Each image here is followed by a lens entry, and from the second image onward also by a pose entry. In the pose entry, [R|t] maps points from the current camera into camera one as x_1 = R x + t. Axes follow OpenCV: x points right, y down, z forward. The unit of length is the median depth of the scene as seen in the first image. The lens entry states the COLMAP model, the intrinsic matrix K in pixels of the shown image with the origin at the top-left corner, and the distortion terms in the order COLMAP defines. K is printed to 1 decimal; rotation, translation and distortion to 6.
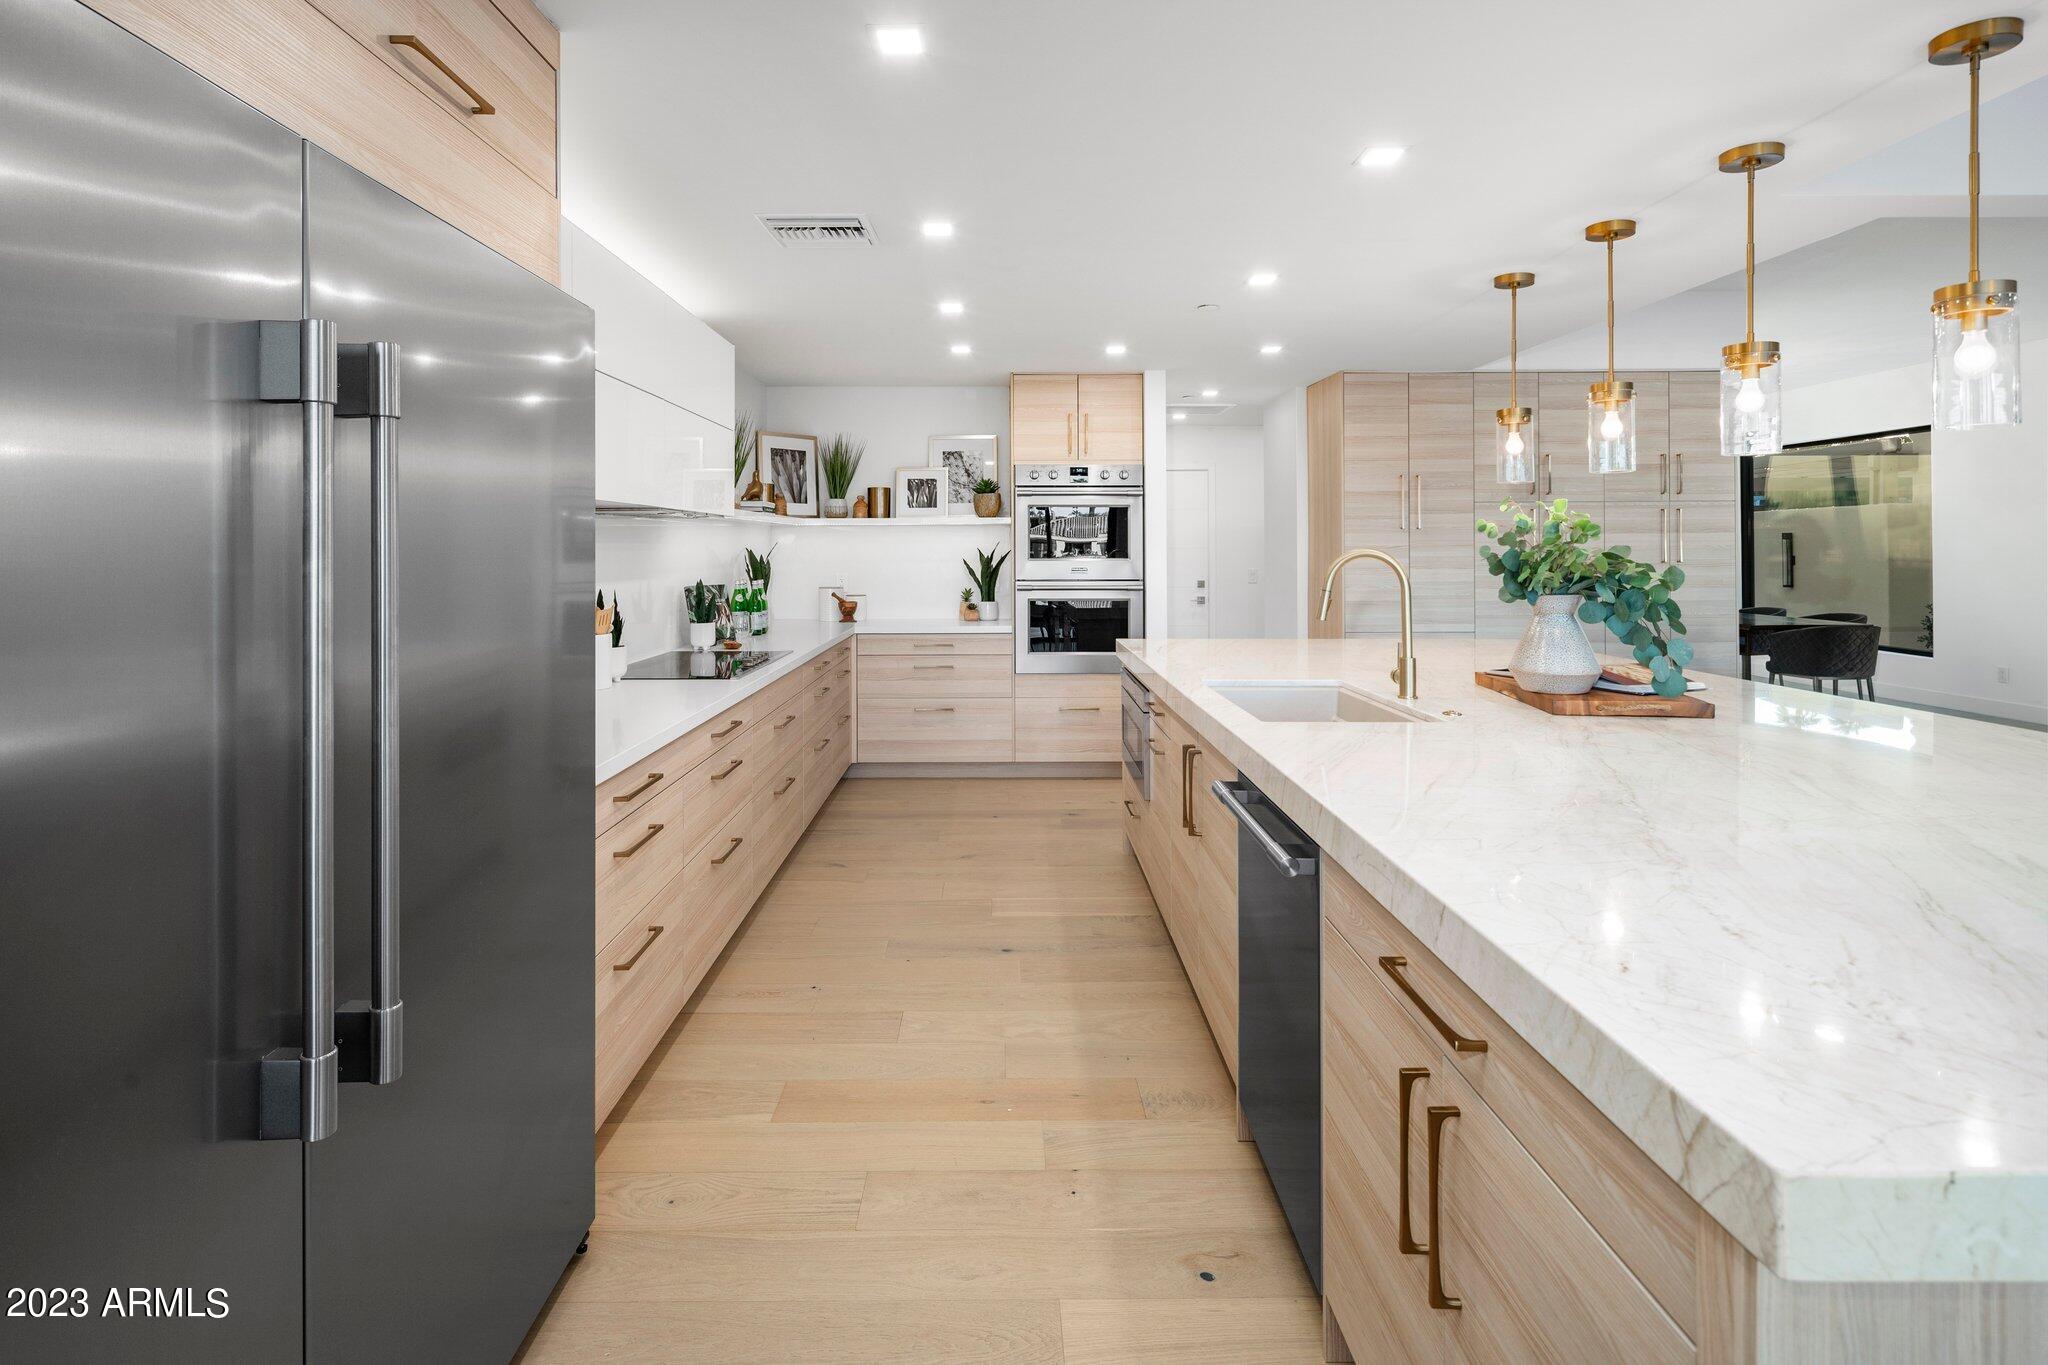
lens RADIAL K [[1028.9, 0, 1005.2], [0, 1028.9, 547.4], [0, 0, 1]] dist [-0.004211, -0.001124]
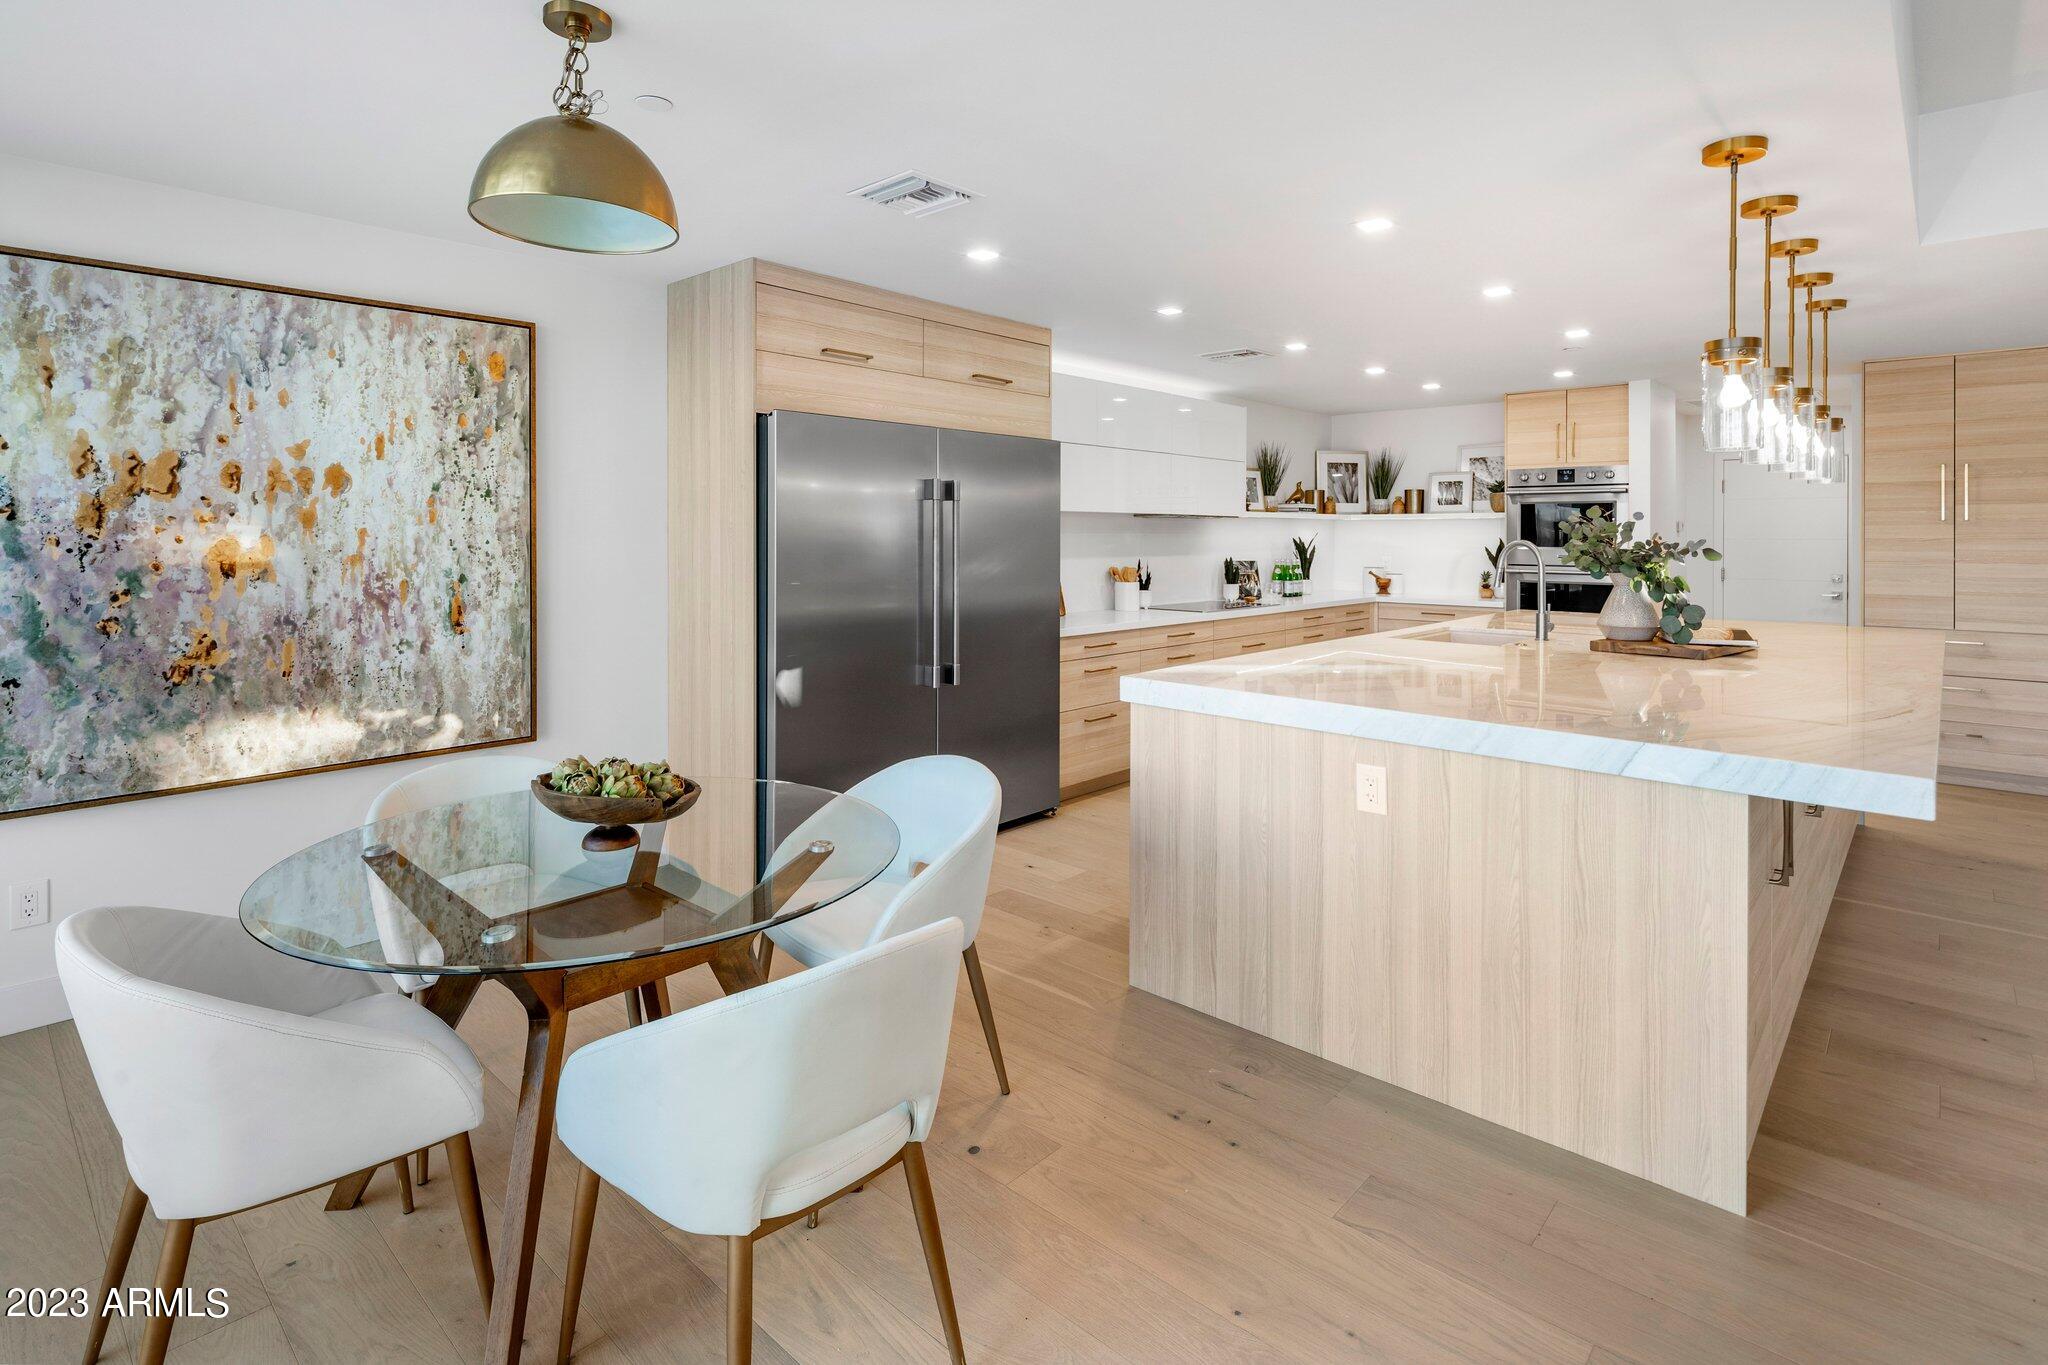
lens RADIAL K [[1028.9, 0, 1021.1], [0, 1028.9, 687.0], [0, 0, 1]] dist [-0.004211, -0.001124]
pose [[0.745778, 0.100618, -0.658553, 0.388730], [-0.003760, 0.989148, 0.146872, -0.001273], [0.666184, -0.107058, 0.738063, -0.301106]]
